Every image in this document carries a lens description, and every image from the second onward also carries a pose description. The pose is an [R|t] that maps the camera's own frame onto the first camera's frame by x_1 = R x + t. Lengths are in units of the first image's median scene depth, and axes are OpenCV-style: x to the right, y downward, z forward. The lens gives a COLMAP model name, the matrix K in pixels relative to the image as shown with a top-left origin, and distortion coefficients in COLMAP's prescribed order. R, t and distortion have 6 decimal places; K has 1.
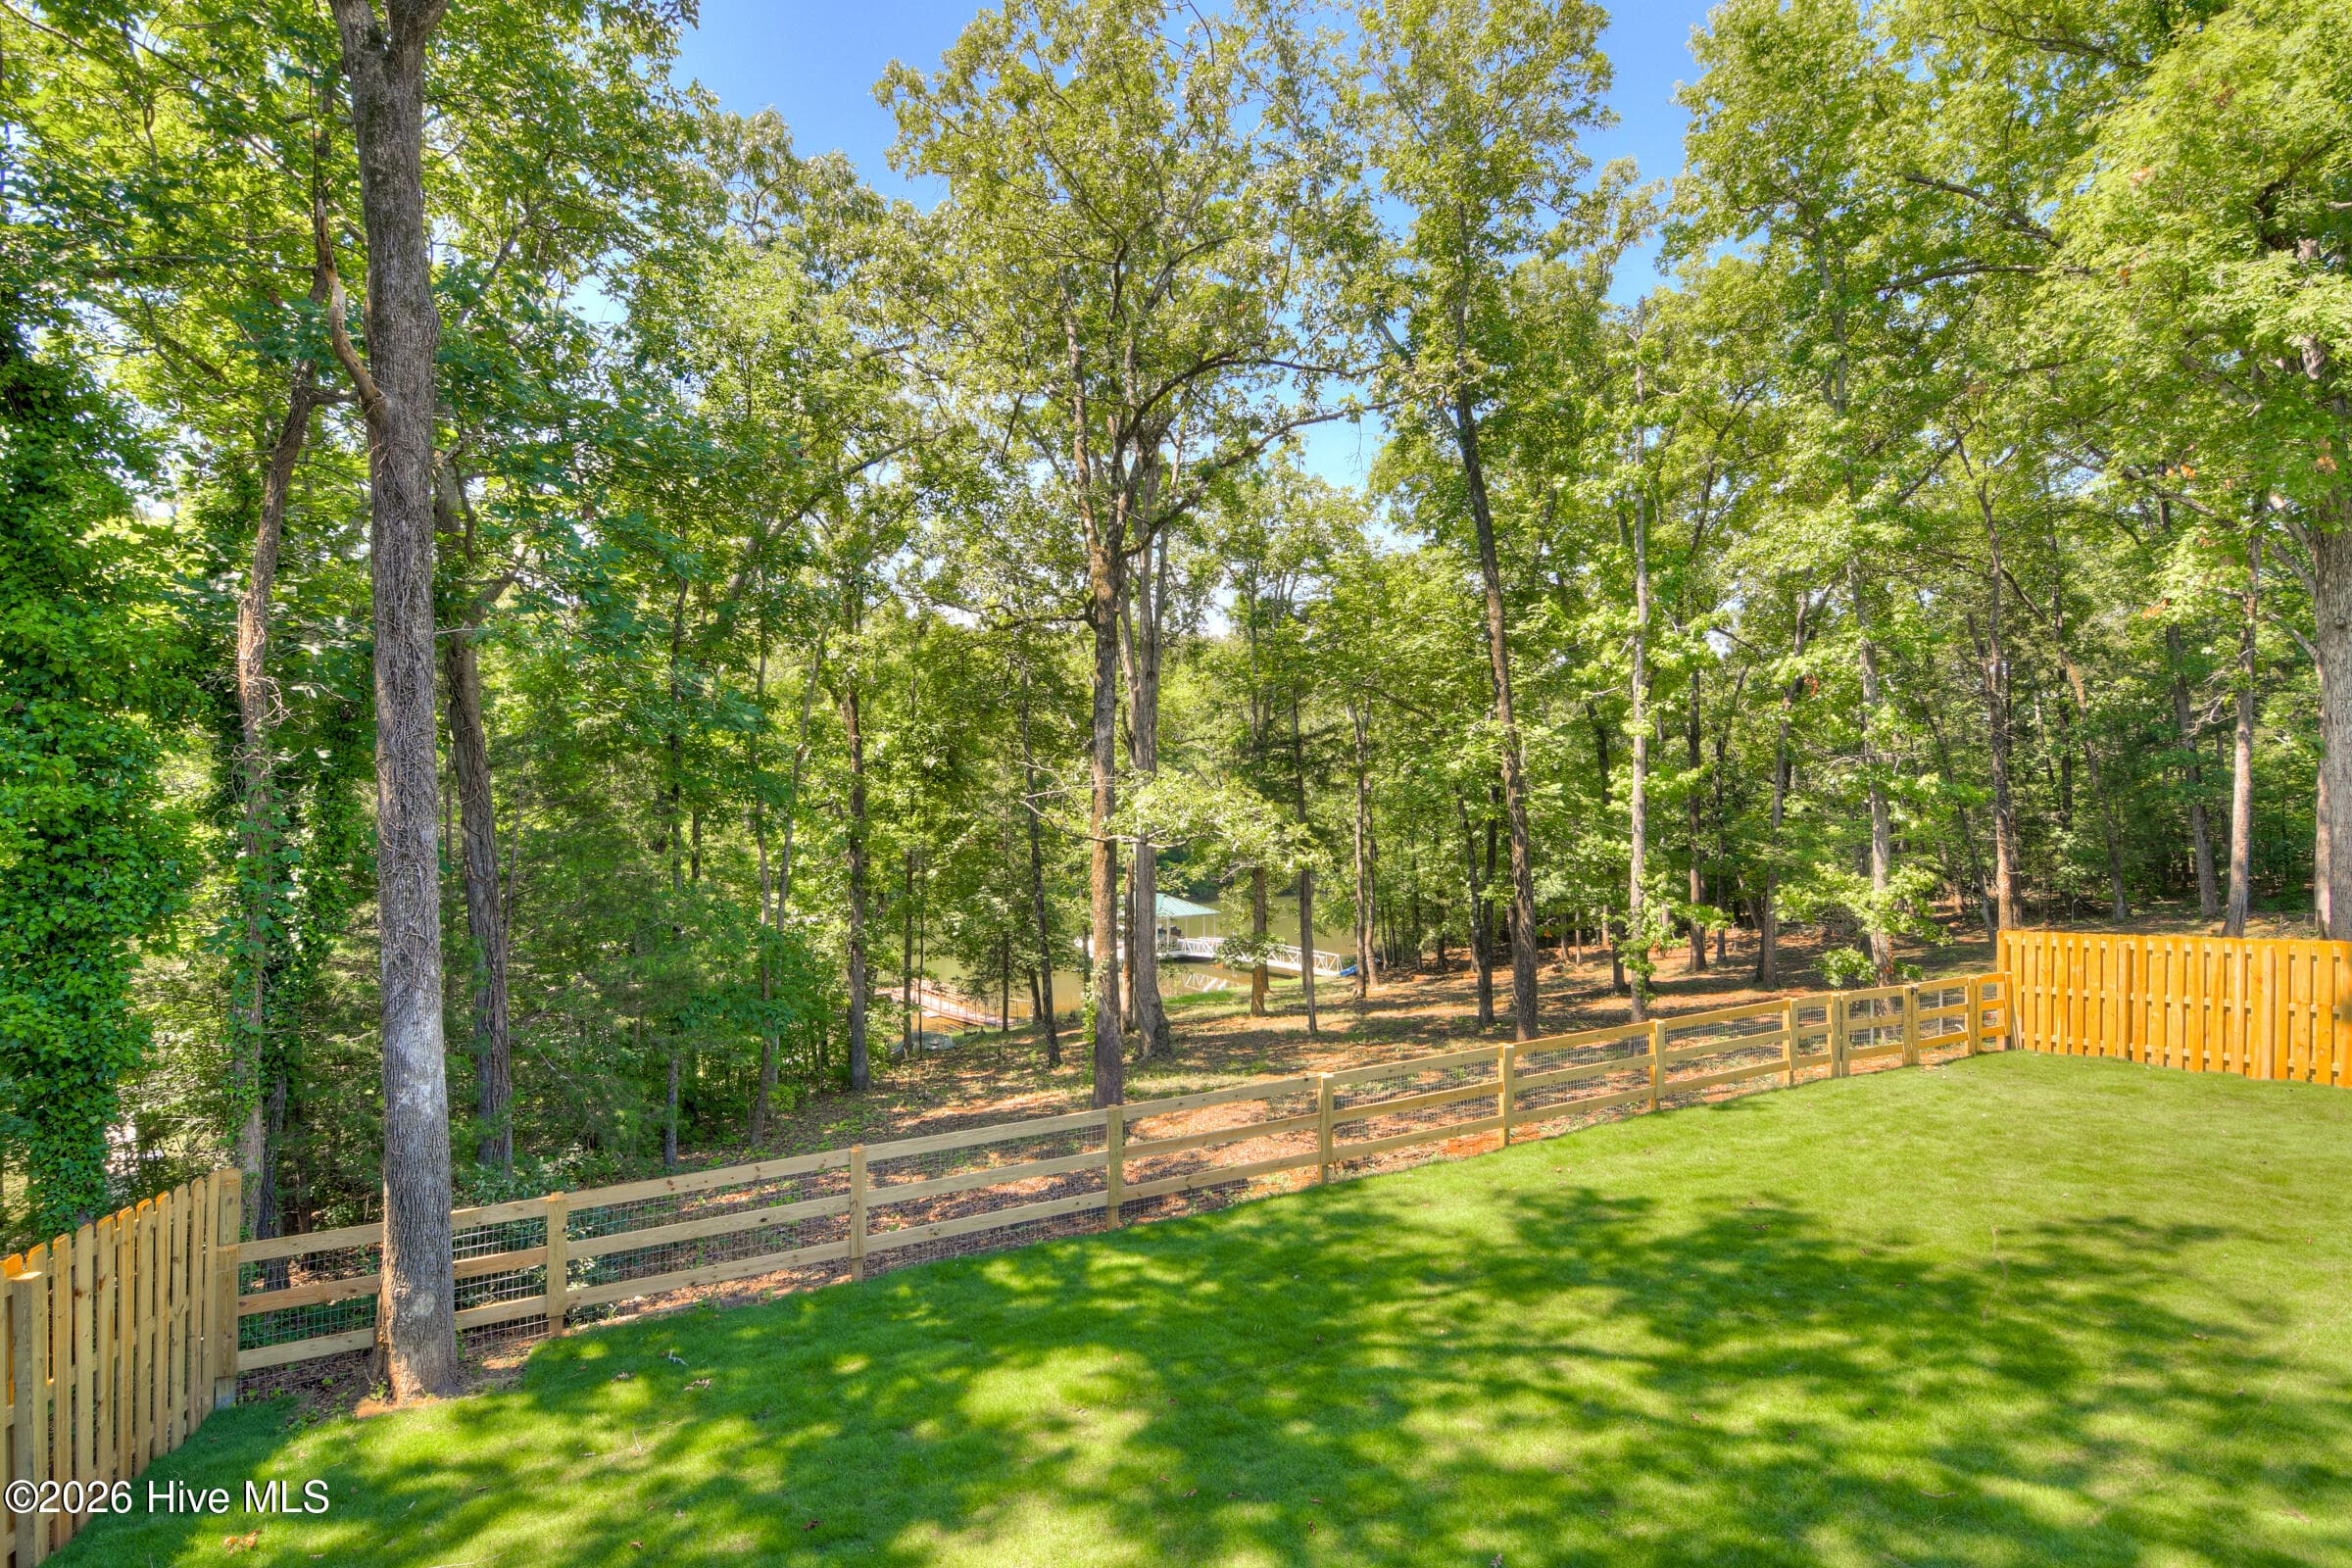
lens RADIAL K [[1147.0, 0, 1176.0], [0, 1147.0, 784.0], [0, 0, 1]] dist [0.000876, -0.022855]
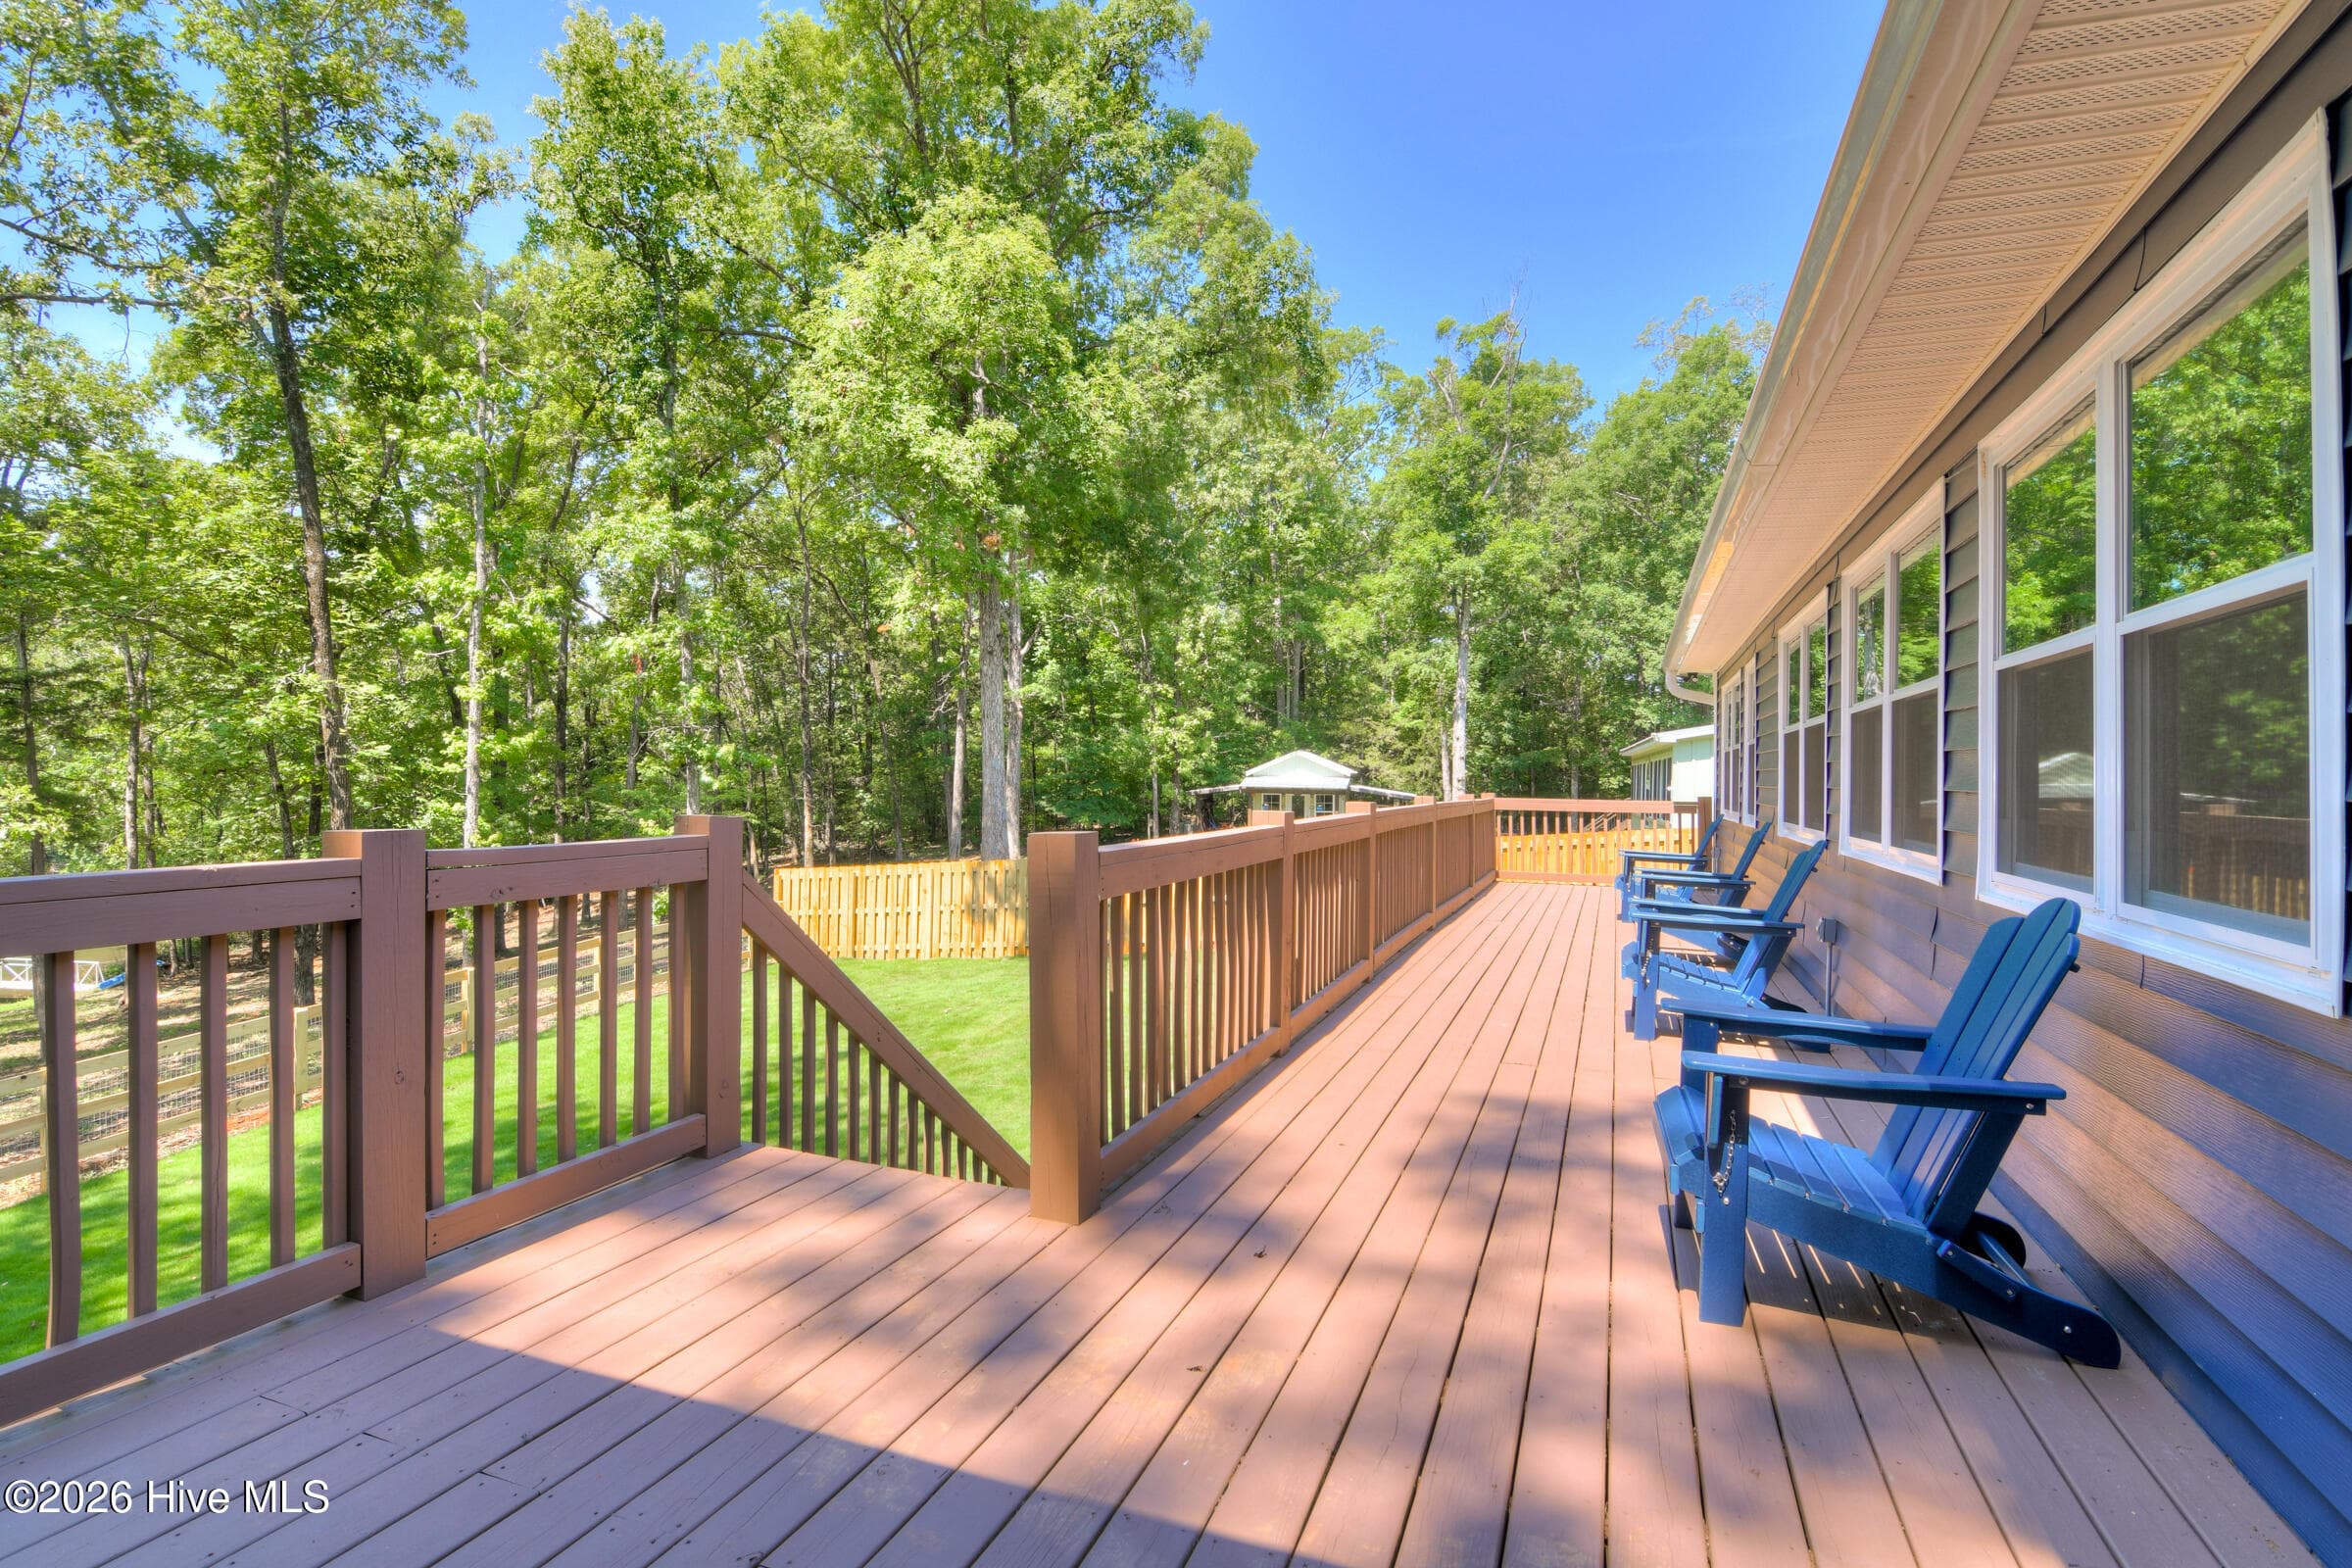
lens RADIAL K [[1180.0, 0, 1174.6], [0, 1180.0, 771.3], [0, 0, 1]] dist [-0.002384, -0.012692]
pose [[0.635616, 0.007987, 0.771964, -0.008239], [-0.022505, 0.999713, 0.008187, -0.000680], [-0.771677, -0.022577, 0.635614, -0.132860]]
